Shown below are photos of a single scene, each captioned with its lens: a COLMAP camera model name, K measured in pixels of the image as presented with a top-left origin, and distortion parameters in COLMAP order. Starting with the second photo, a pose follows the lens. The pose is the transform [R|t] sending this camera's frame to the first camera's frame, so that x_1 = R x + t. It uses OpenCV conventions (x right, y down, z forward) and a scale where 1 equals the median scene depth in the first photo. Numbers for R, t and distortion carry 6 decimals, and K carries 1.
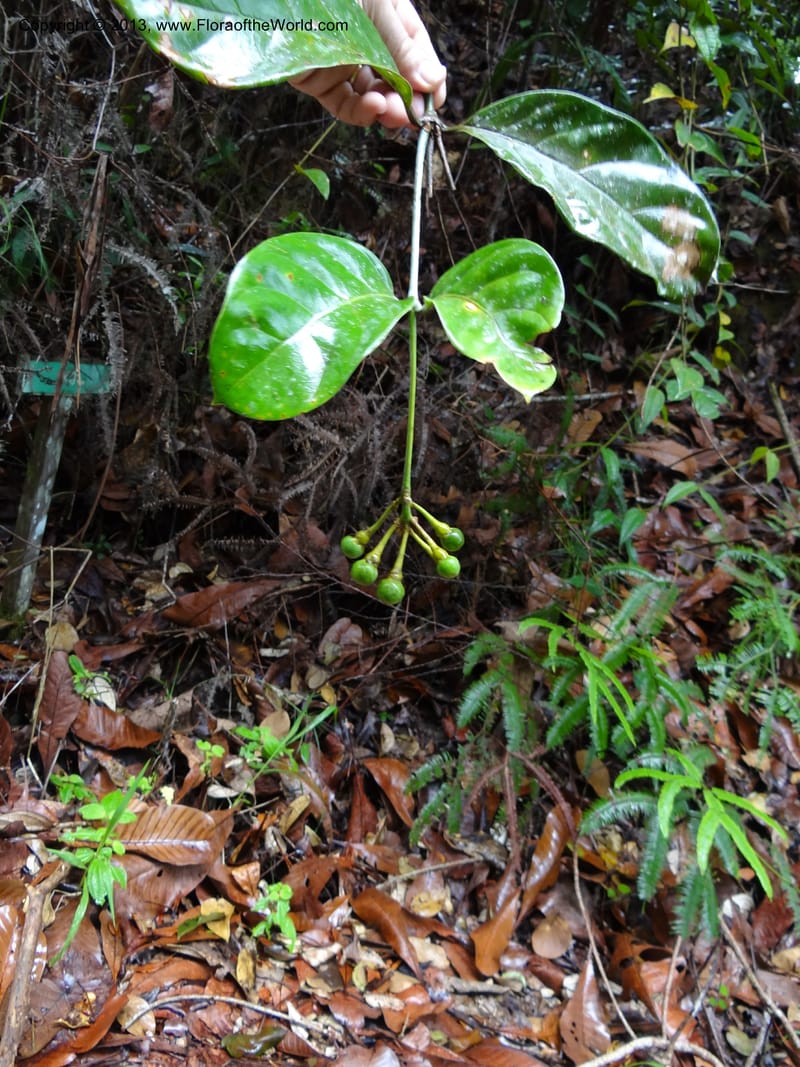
lens RADIAL K [[843.8, 0, 400.0], [0, 843.8, 533.5], [0, 0, 1]] dist [-0.006161, -0.004395]
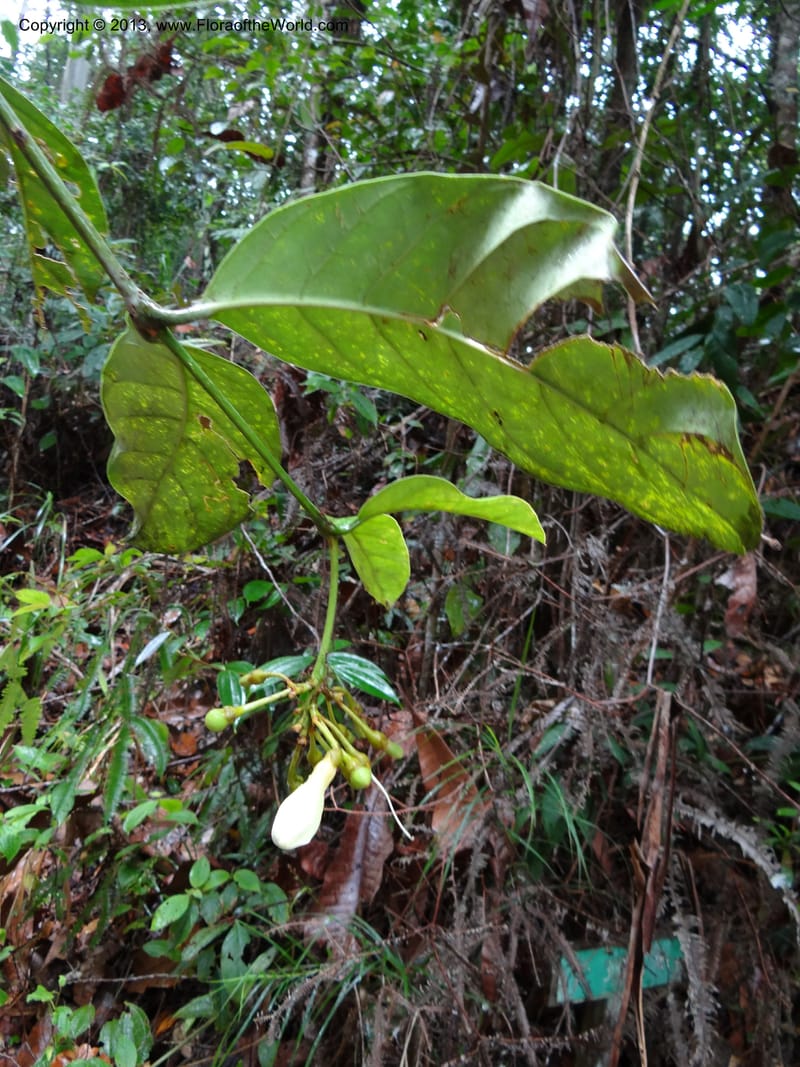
lens RADIAL K [[843.8, 0, 400.0], [0, 843.8, 533.5], [0, 0, 1]] dist [-0.006161, -0.004395]
pose [[0.820787, -0.192917, -0.537672, -0.132520], [-0.077243, 0.895119, -0.439086, -0.233354], [0.565987, 0.401927, 0.719801, 0.331509]]
